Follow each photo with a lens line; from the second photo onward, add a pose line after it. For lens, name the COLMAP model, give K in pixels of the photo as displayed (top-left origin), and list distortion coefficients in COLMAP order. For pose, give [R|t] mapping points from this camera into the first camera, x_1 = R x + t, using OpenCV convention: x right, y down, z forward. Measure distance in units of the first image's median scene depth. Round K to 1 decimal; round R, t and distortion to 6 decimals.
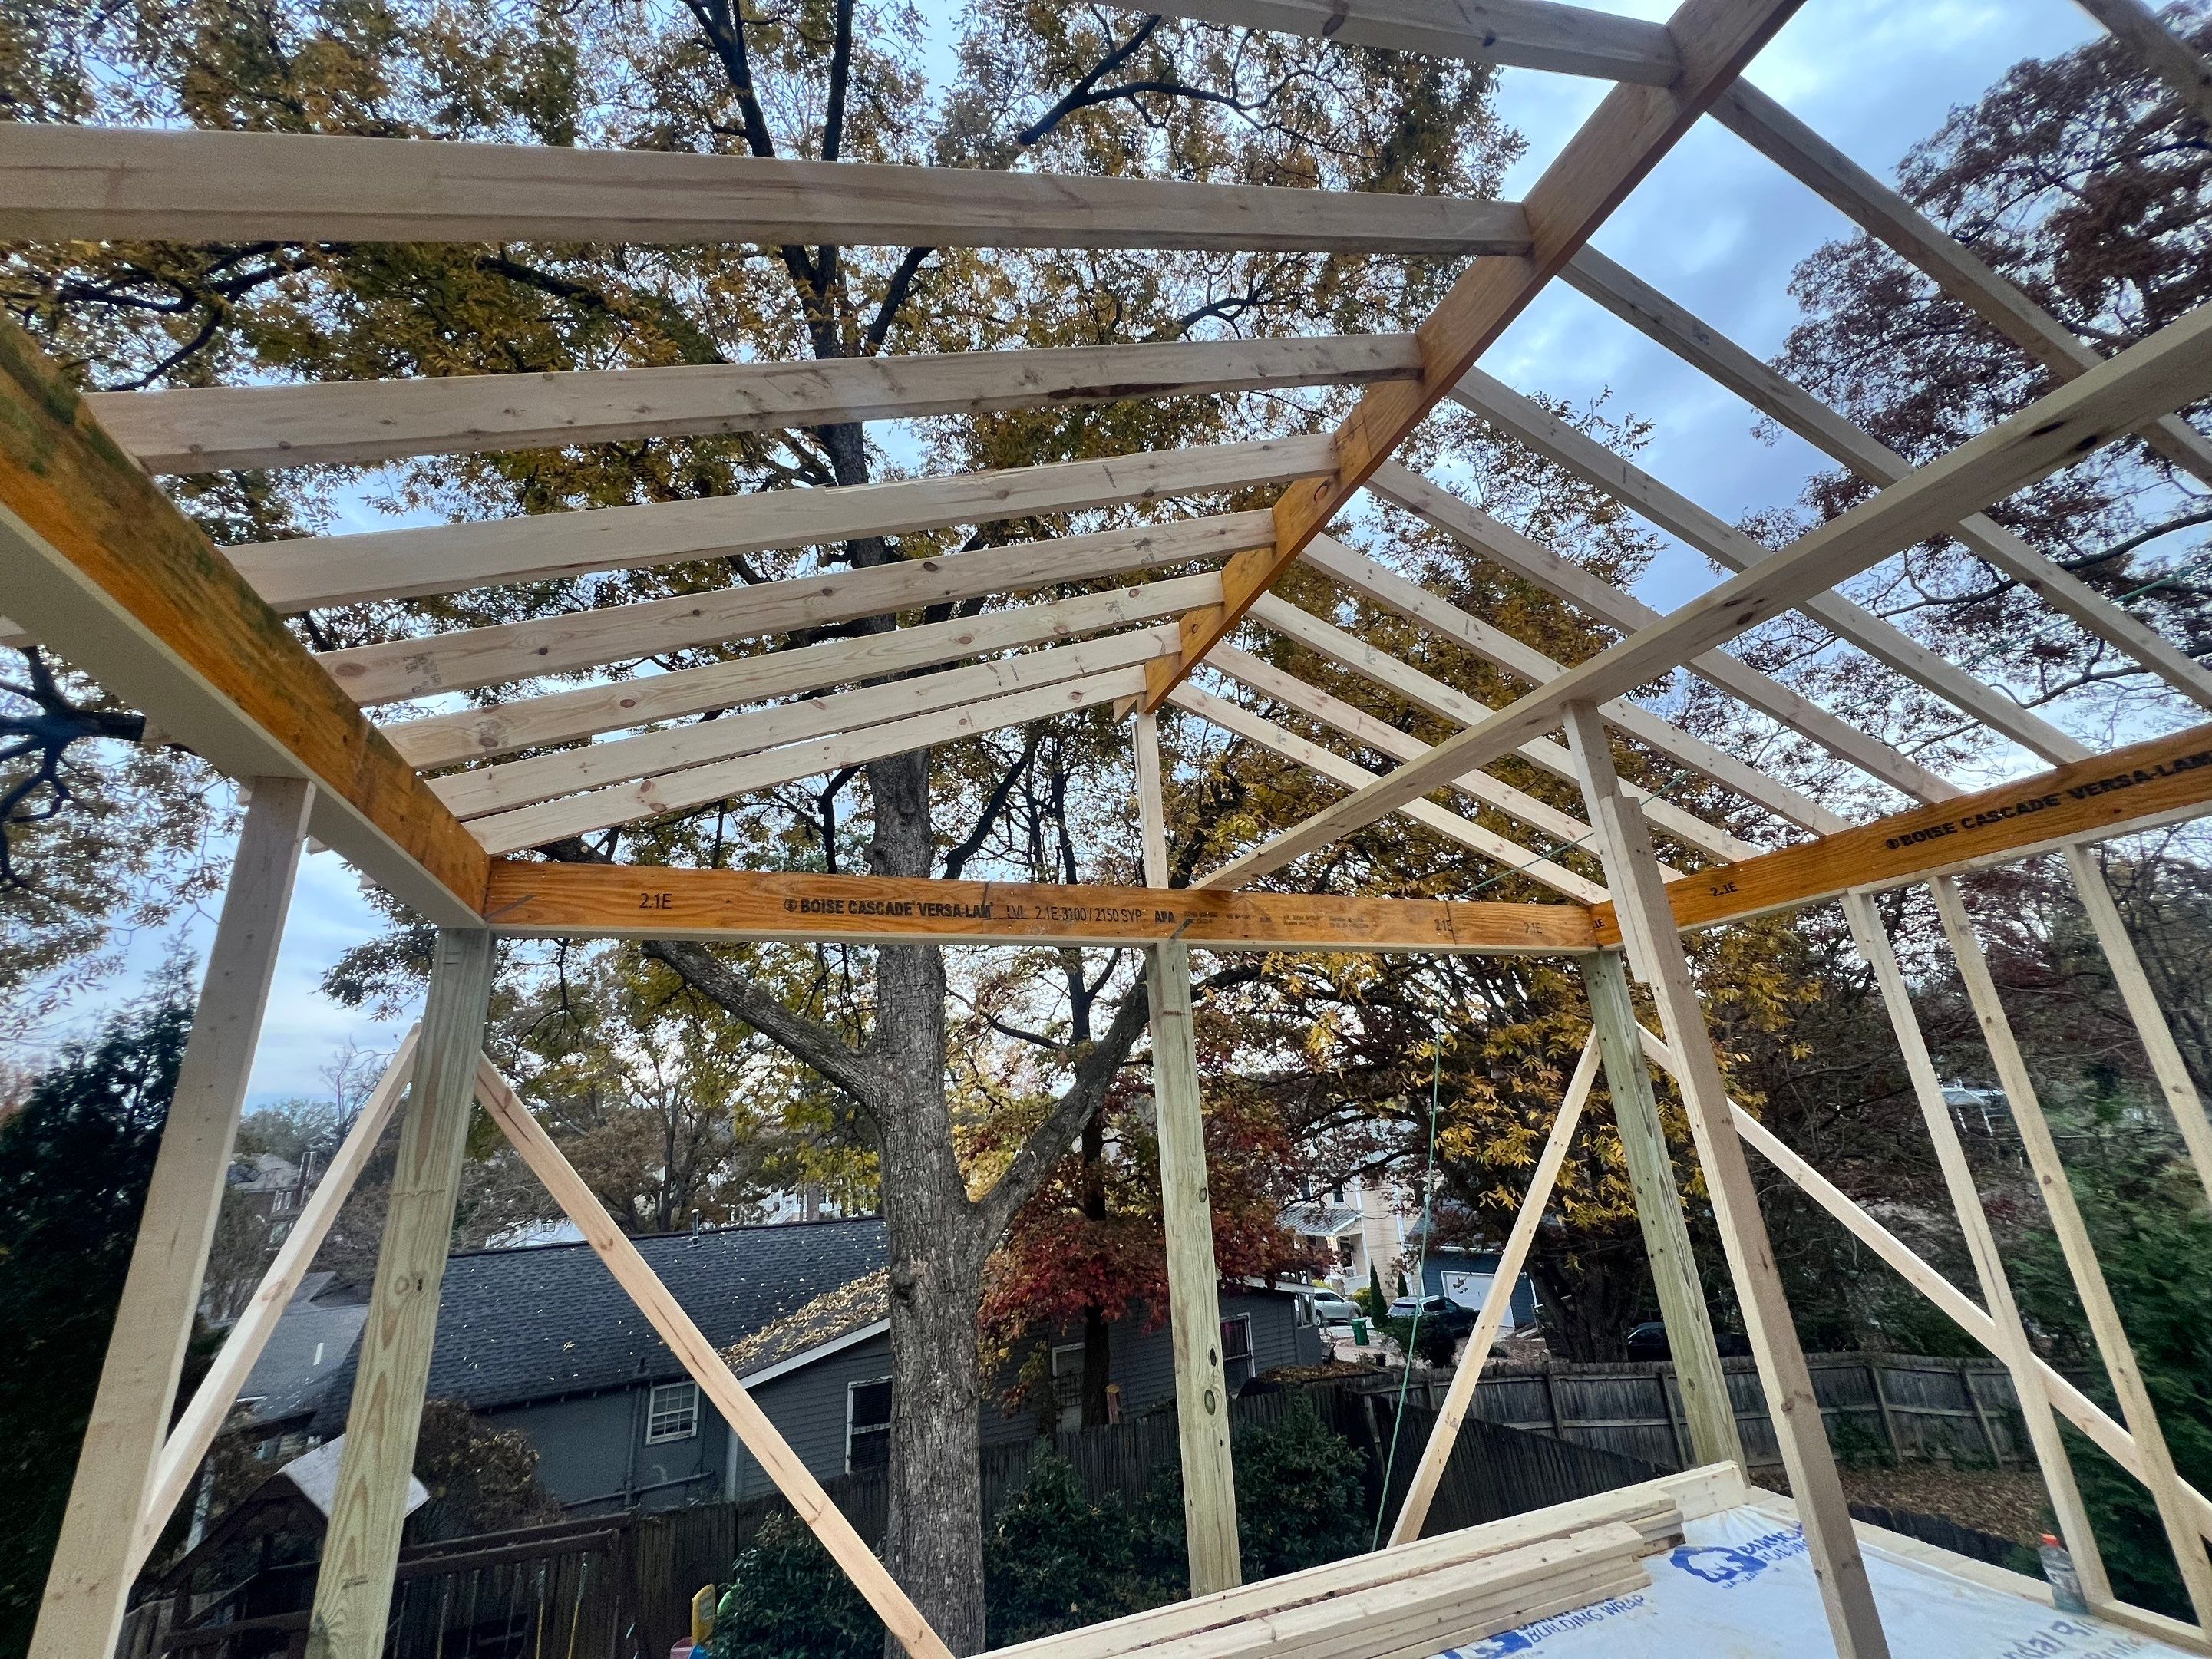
lens RADIAL K [[880.0, 0, 1102.3], [0, 880.0, 826.7], [0, 0, 1]] dist [-0.000942, 0.000352]
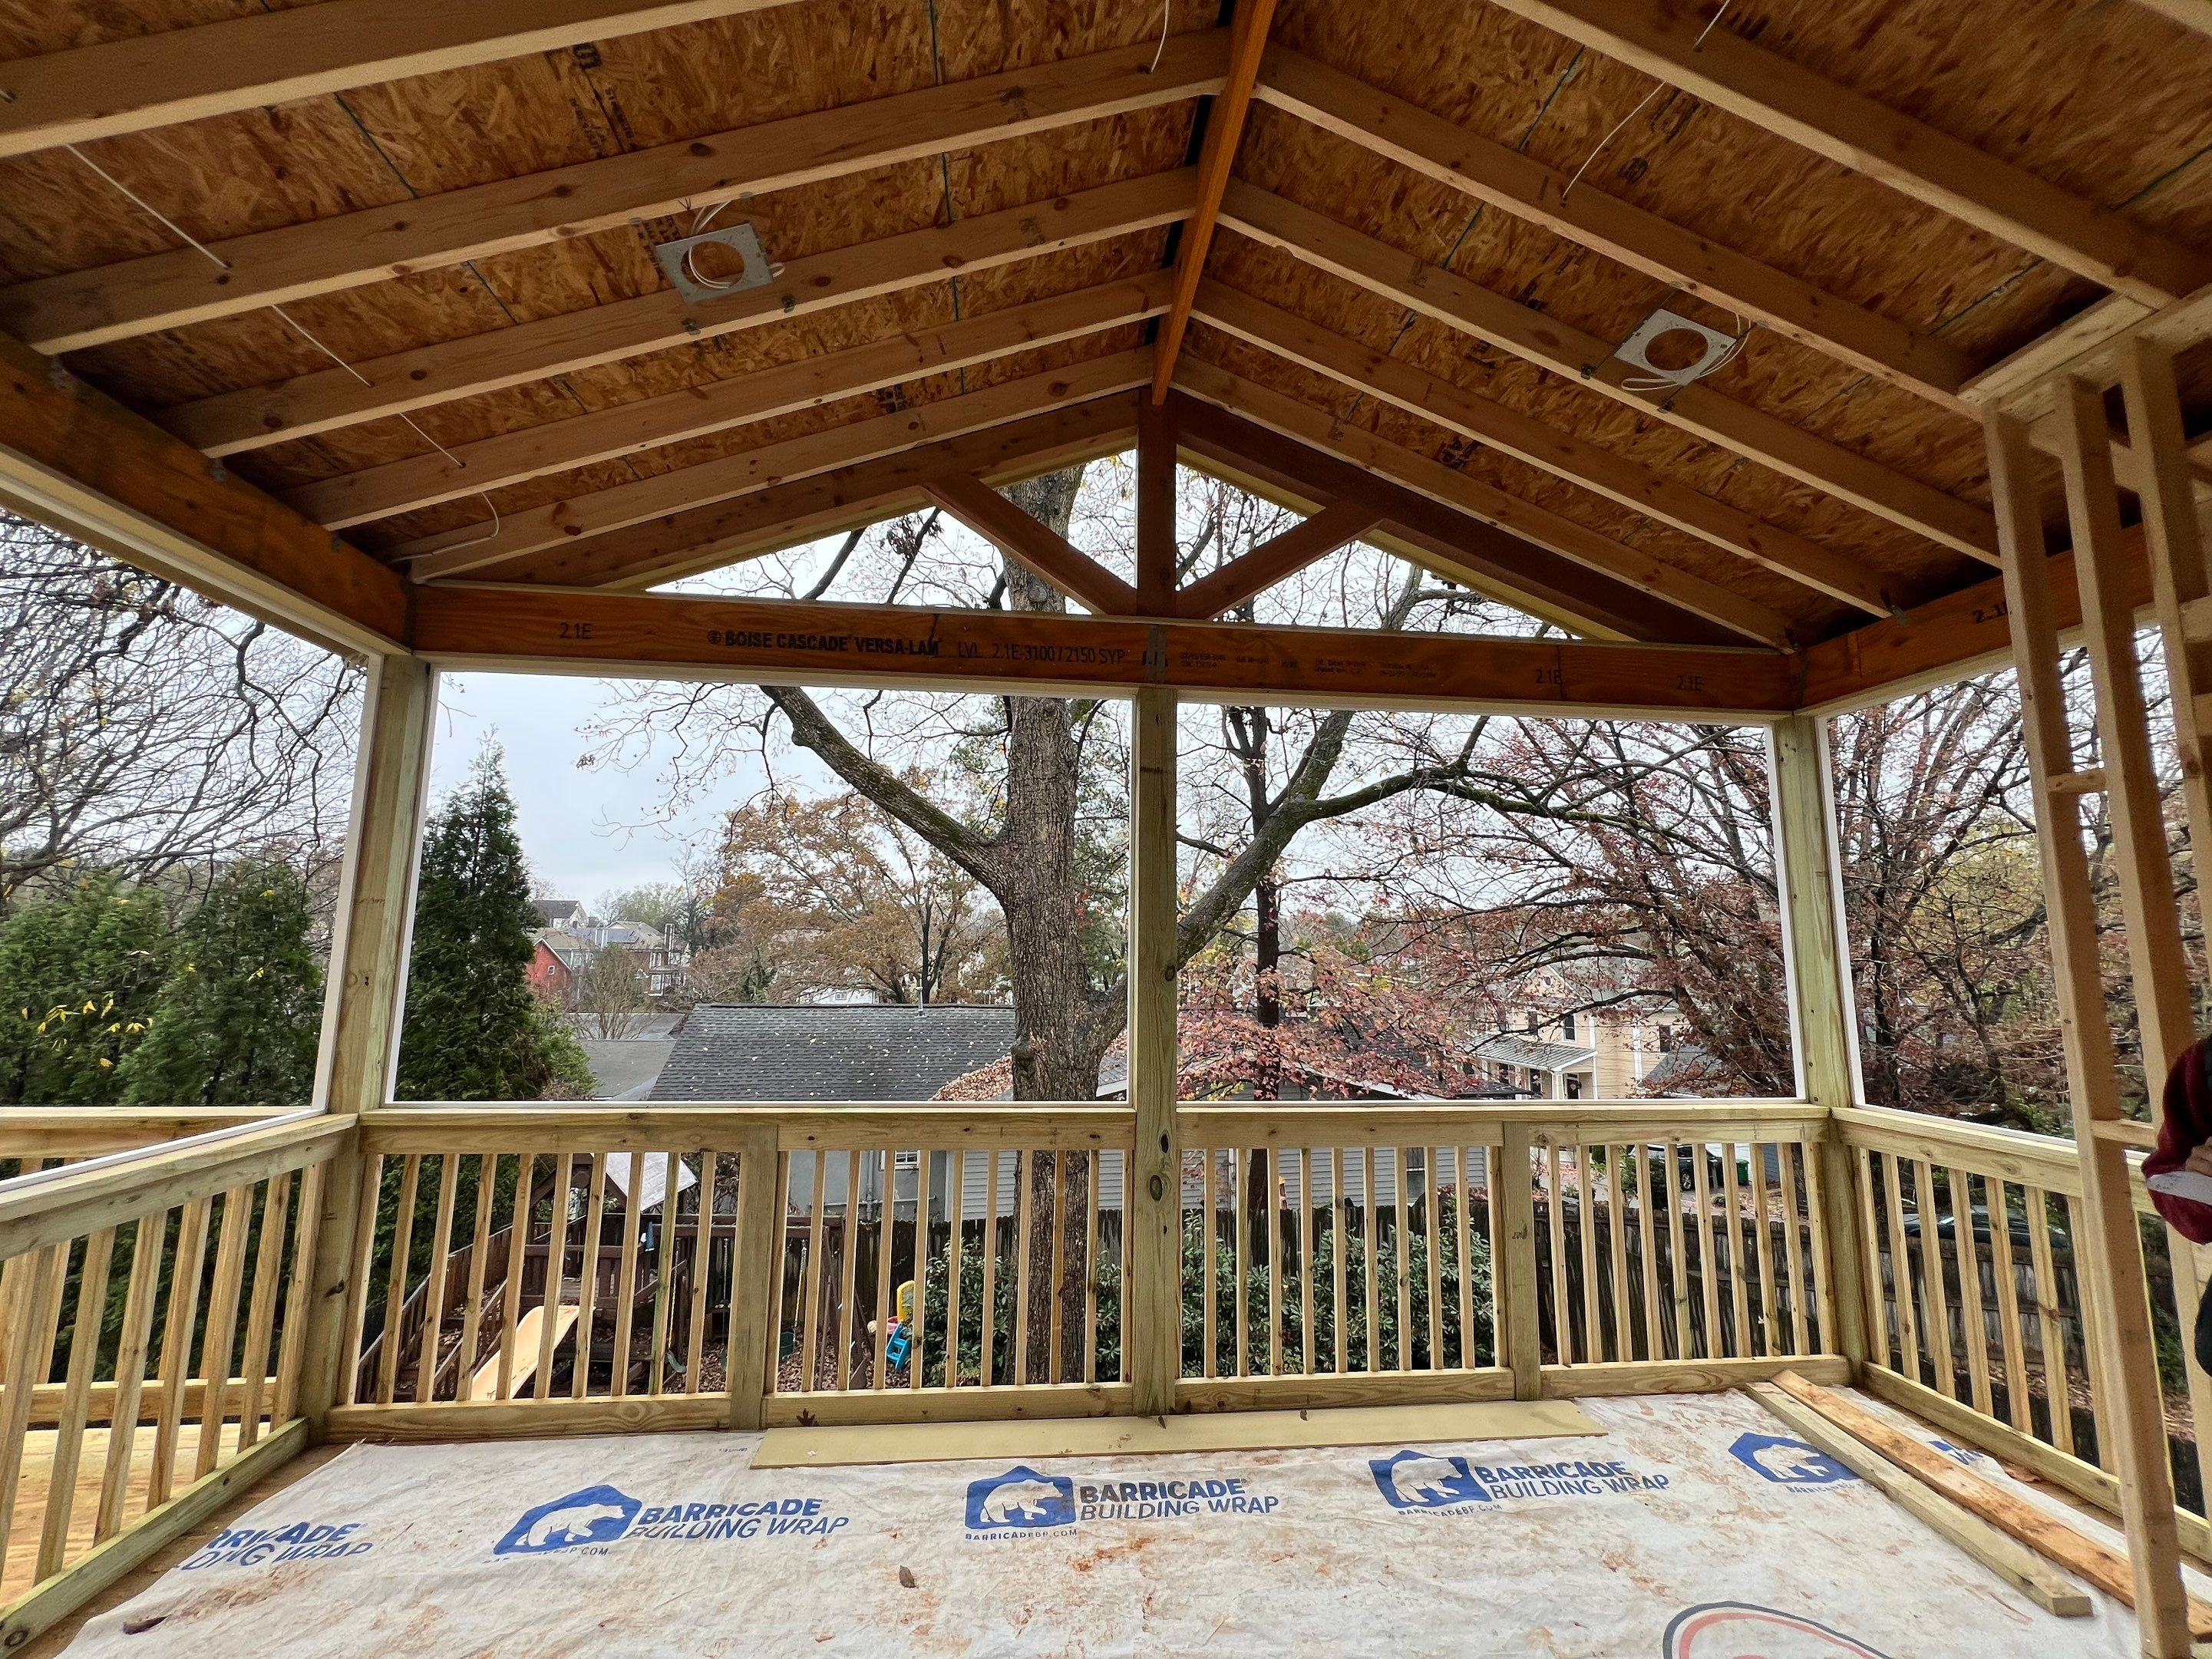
lens RADIAL K [[880.0, 0, 1106.3], [0, 880.0, 829.9], [0, 0, 1]] dist [-0.000942, 0.000352]
pose [[0.966669, 0.035260, -0.253592, 0.080870], [0.016246, 0.980028, 0.198195, 0.031869], [0.255515, -0.195708, 0.946789, 0.056599]]
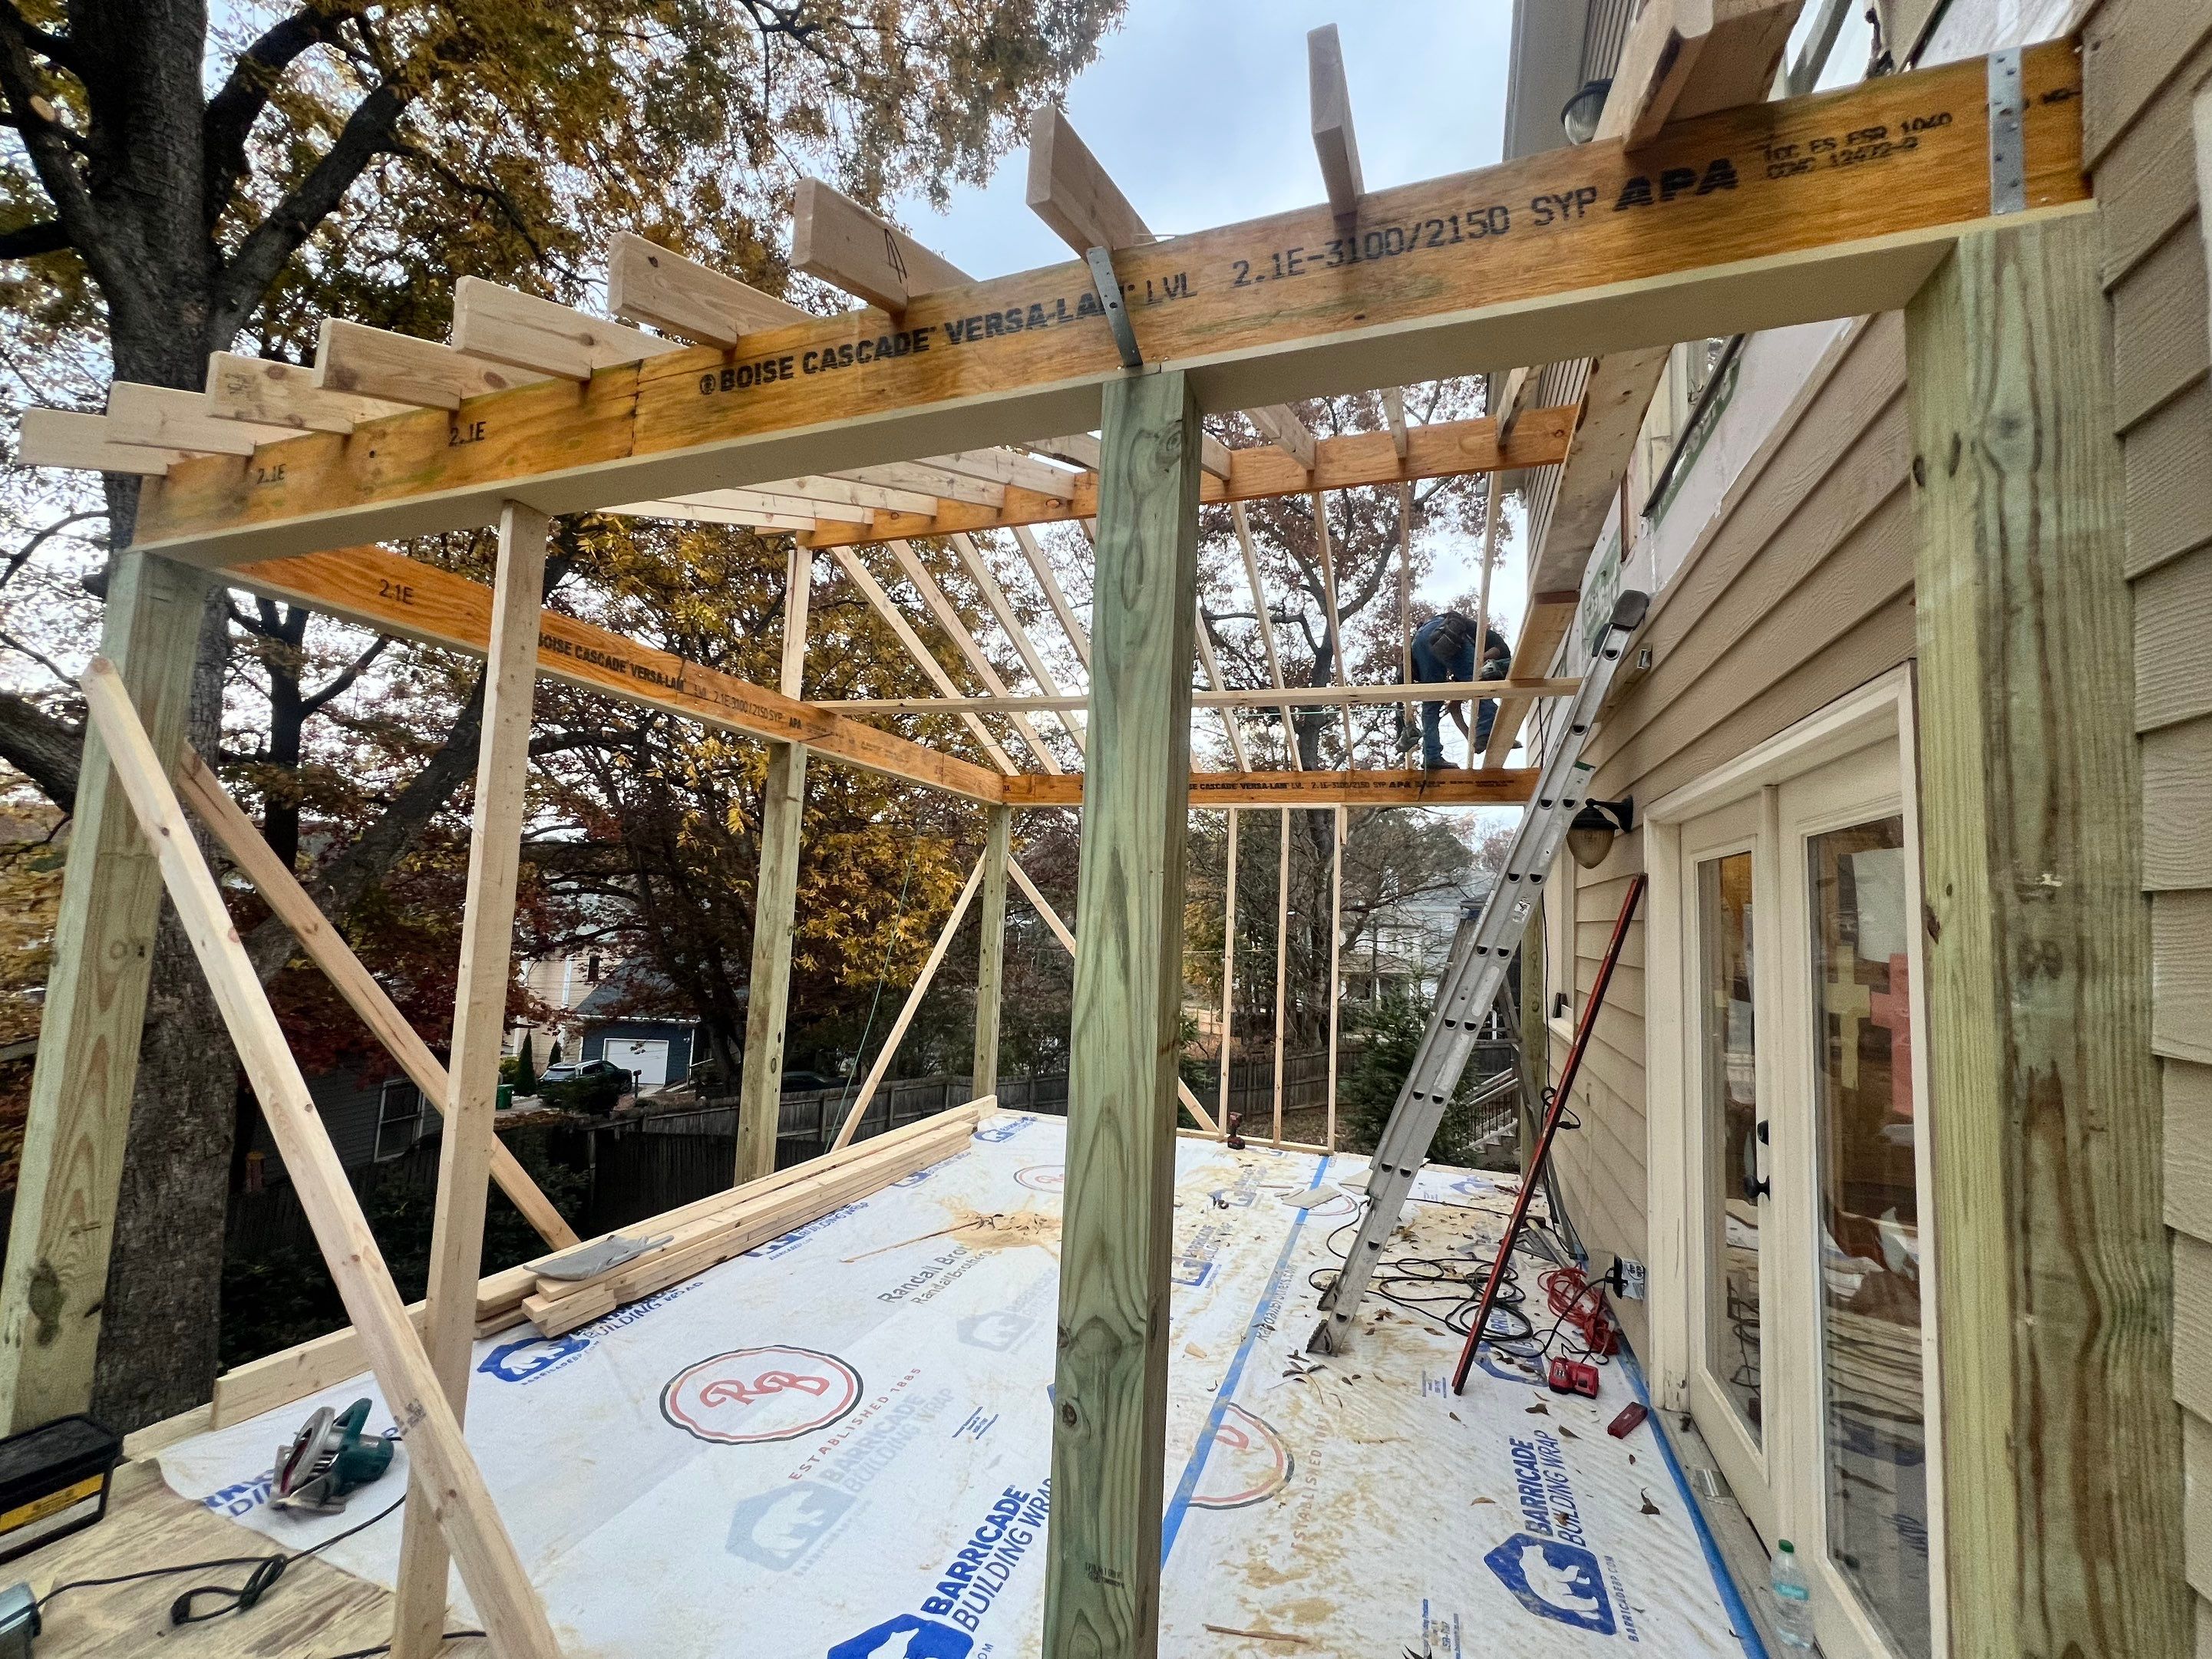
lens RADIAL K [[880.0, 0, 1102.9], [0, 880.0, 827.2], [0, 0, 1]] dist [-0.000942, 0.000352]
pose [[0.646832, 0.161463, 0.745344, -0.185868], [-0.325108, 0.942457, 0.077975, 0.000804], [-0.689864, -0.292754, 0.662104, -0.057263]]
